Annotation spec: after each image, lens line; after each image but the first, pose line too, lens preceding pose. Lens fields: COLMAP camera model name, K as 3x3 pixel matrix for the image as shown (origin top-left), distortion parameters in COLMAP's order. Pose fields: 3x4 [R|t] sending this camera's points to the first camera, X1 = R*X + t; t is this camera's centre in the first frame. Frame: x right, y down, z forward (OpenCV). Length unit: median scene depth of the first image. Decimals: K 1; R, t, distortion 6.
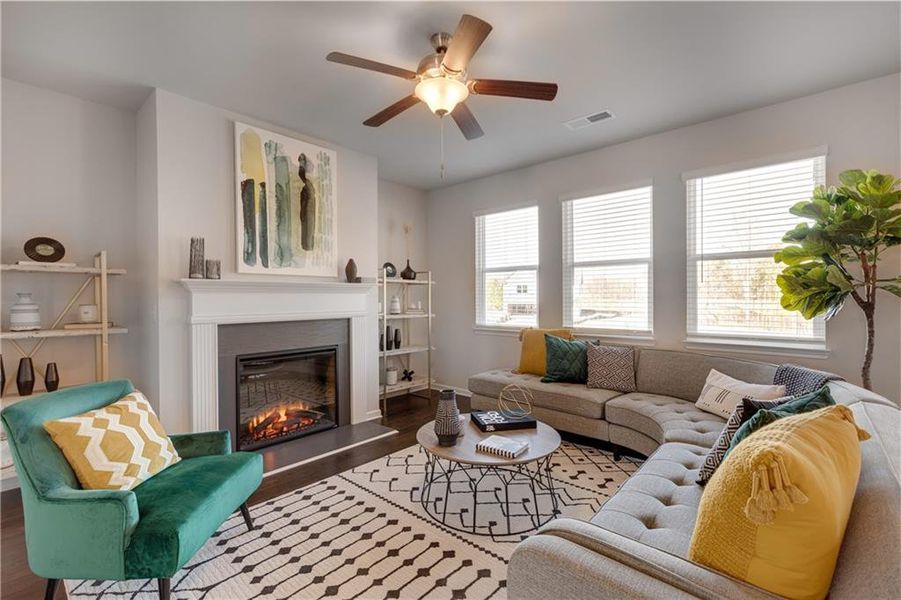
lens RADIAL K [[398.8, 0, 455.5], [0, 398.8, 303.1], [0, 0, 1]] dist [-0.001181, -0.001836]
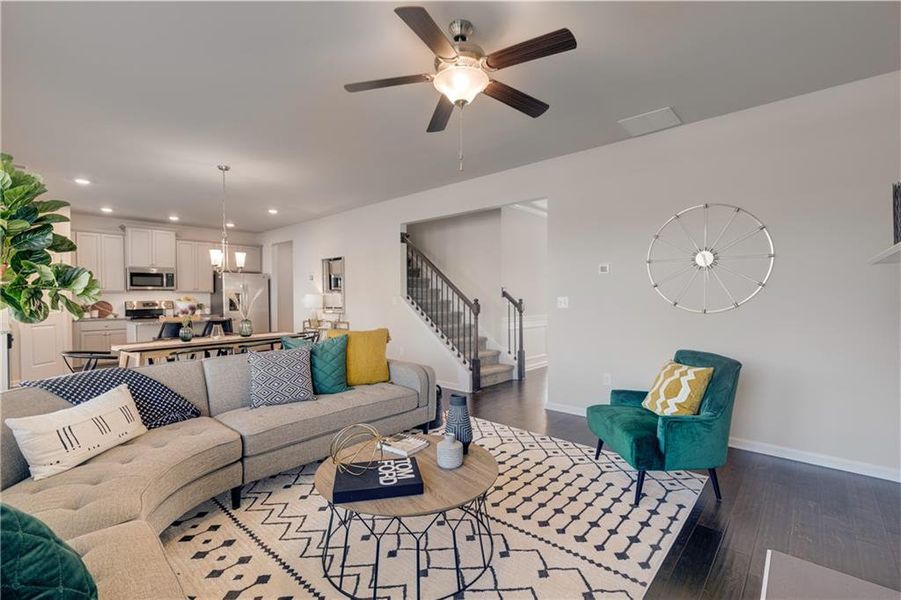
lens RADIAL K [[398.8, 0, 454.1], [0, 398.8, 298.1], [0, 0, 1]] dist [-0.001181, -0.001836]
pose [[-0.999941, 0.010512, 0.002811, -0.011527], [0.010551, 0.999846, 0.014024, -0.012114], [-0.002663, 0.014053, -0.999898, 1.361170]]
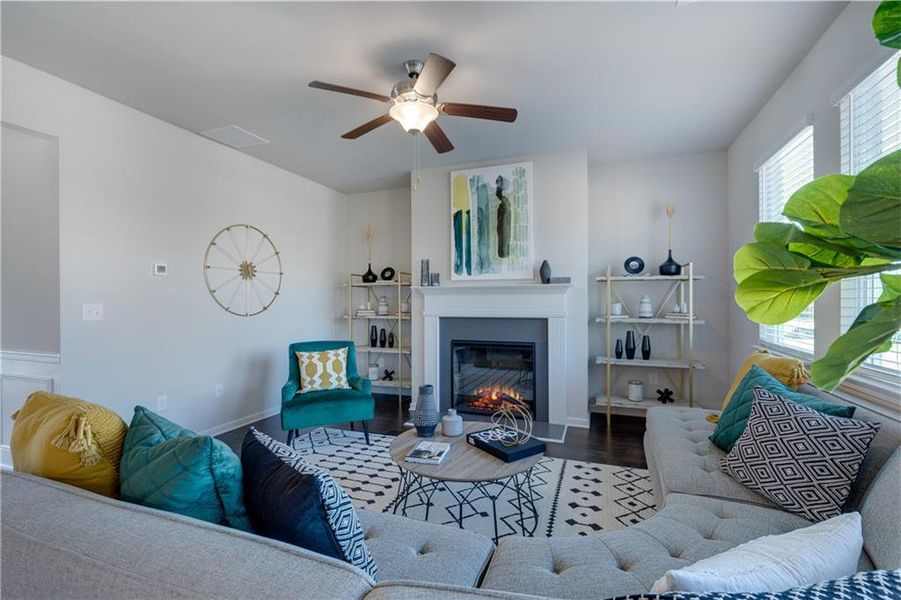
lens RADIAL K [[398.8, 0, 453.9], [0, 398.8, 302.8], [0, 0, 1]] dist [-0.001181, -0.001836]
pose [[0.354799, 0.010831, -0.934880, 0.715473], [-0.008831, 0.999927, 0.008234, -0.009620], [0.934901, 0.005335, 0.354869, 0.488422]]
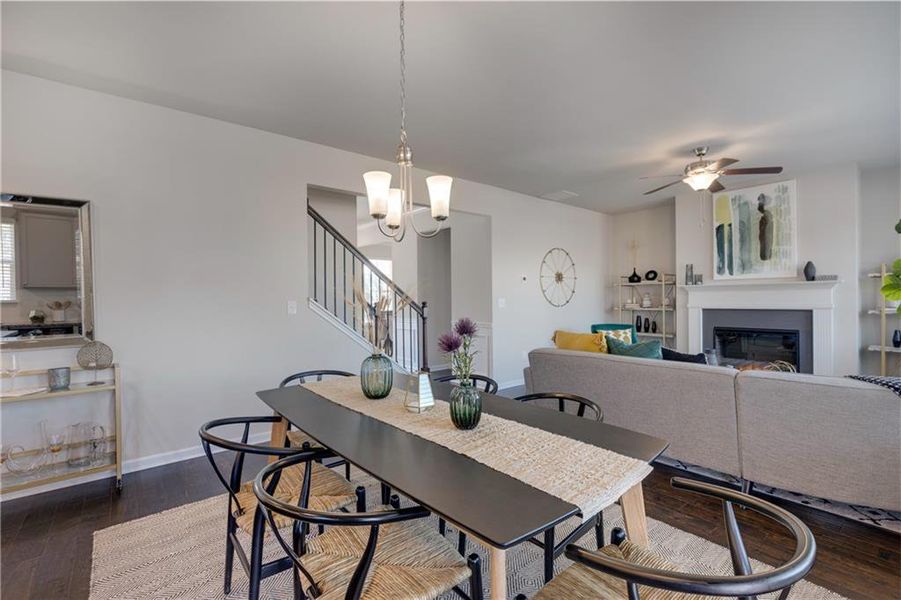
lens RADIAL K [[398.8, 0, 455.3], [0, 398.8, 301.5], [0, 0, 1]] dist [-0.001181, -0.001836]
pose [[-0.149676, 0.014905, -0.988623, 1.293734], [-0.000468, 0.999885, 0.015146, -0.006650], [0.988735, 0.002729, -0.149652, 0.127874]]
